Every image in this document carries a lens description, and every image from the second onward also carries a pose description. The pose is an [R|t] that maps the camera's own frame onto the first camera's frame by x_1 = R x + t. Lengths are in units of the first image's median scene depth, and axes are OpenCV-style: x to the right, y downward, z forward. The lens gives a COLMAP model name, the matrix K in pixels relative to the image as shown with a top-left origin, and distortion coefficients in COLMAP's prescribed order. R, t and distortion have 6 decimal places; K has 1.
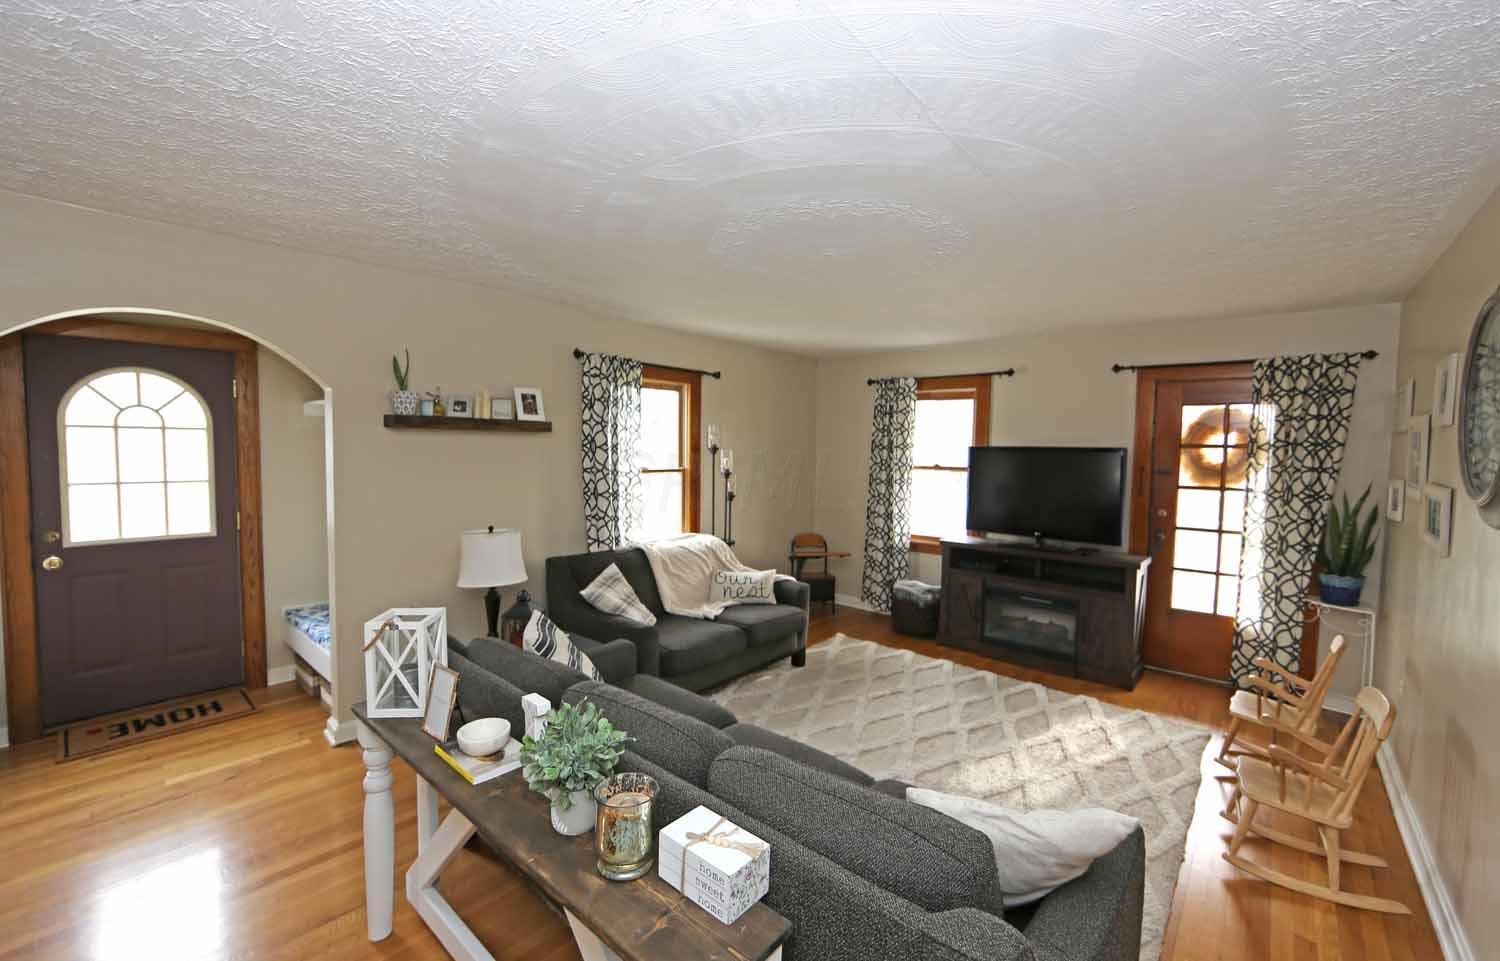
lens RADIAL K [[609.3, 0, 750.0], [0, 609.3, 480.5], [0, 0, 1]] dist [-0.000759, 0.000244]
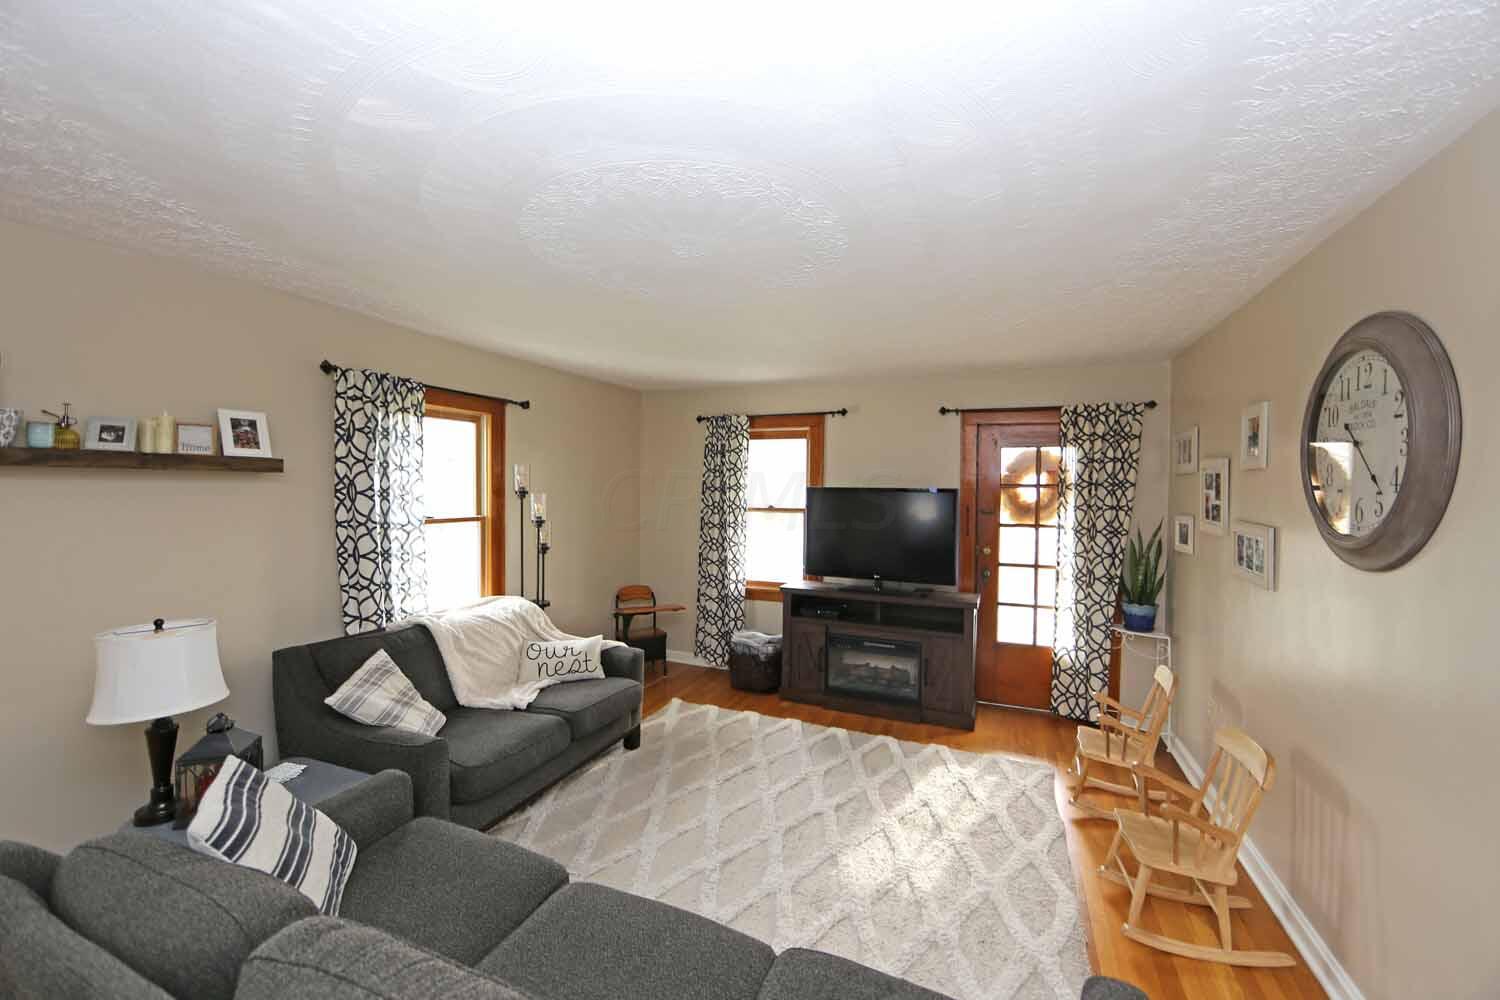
lens RADIAL K [[592.4, 0, 748.5], [0, 592.4, 494.0], [0, 0, 1]] dist [-0.008210, 0.000213]
pose [[0.950446, -0.010713, 0.310705, -0.020670], [0.023437, 0.999031, -0.037245, -0.015700], [-0.310005, 0.042682, 0.949776, 0.170046]]
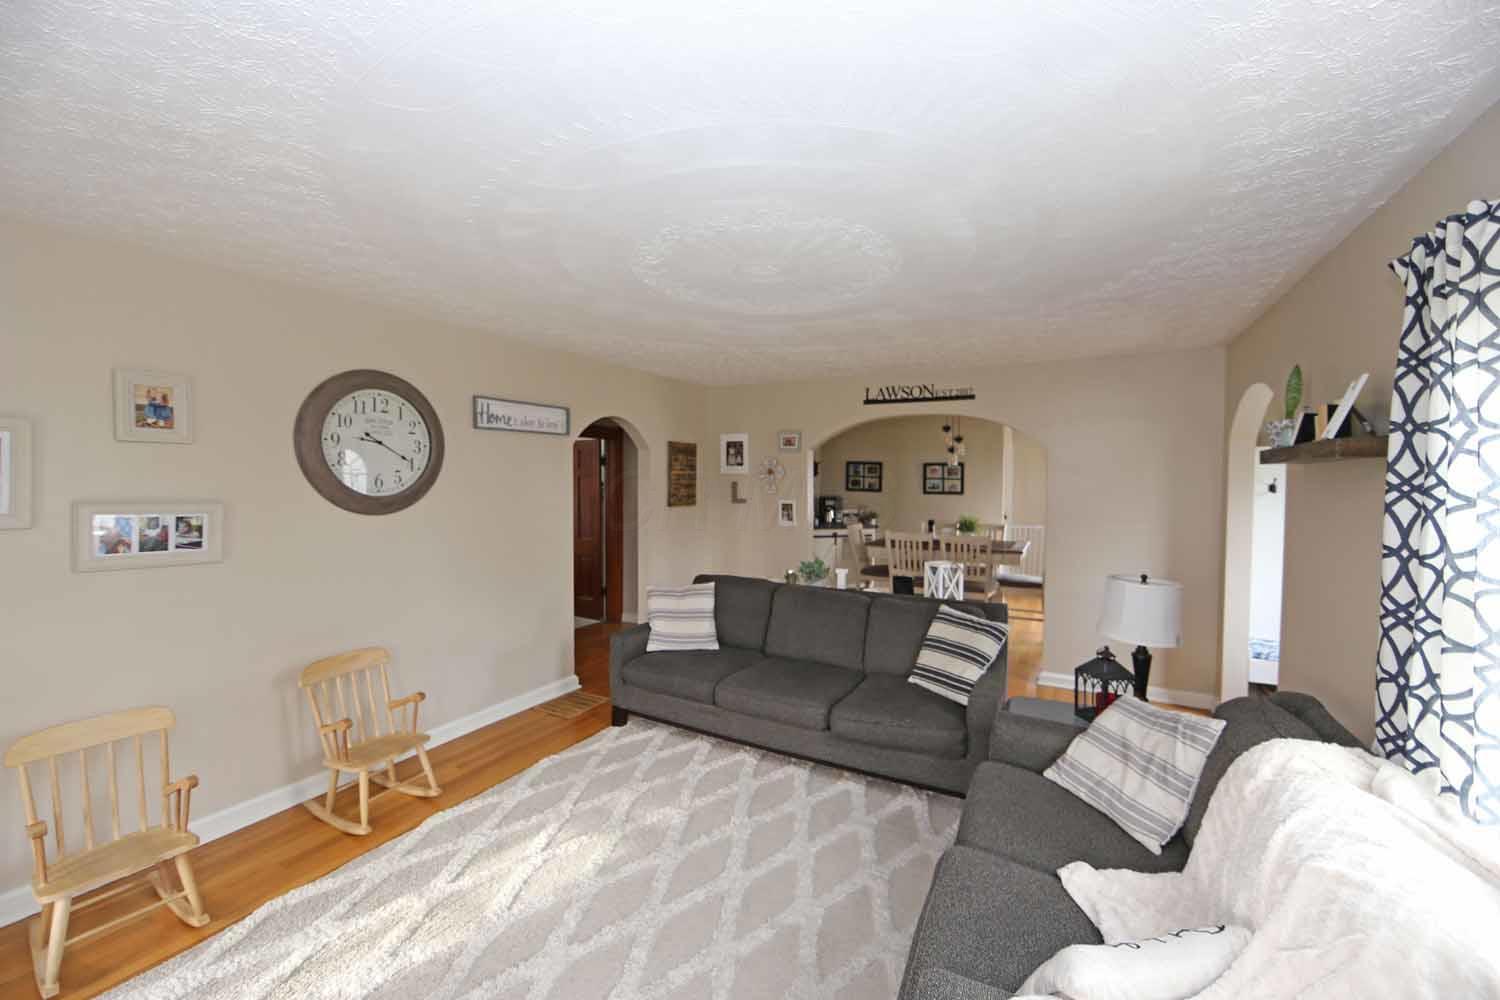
lens RADIAL K [[600.2, 0, 769.6], [0, 600.2, 498.4], [0, 0, 1]] dist [0.000874, 0.000074]
pose [[-0.970663, -0.015919, -0.239915, 0.248627], [-0.036041, 0.996165, 0.079722, -0.065875], [0.237726, 0.086030, -0.967515, 1.341614]]
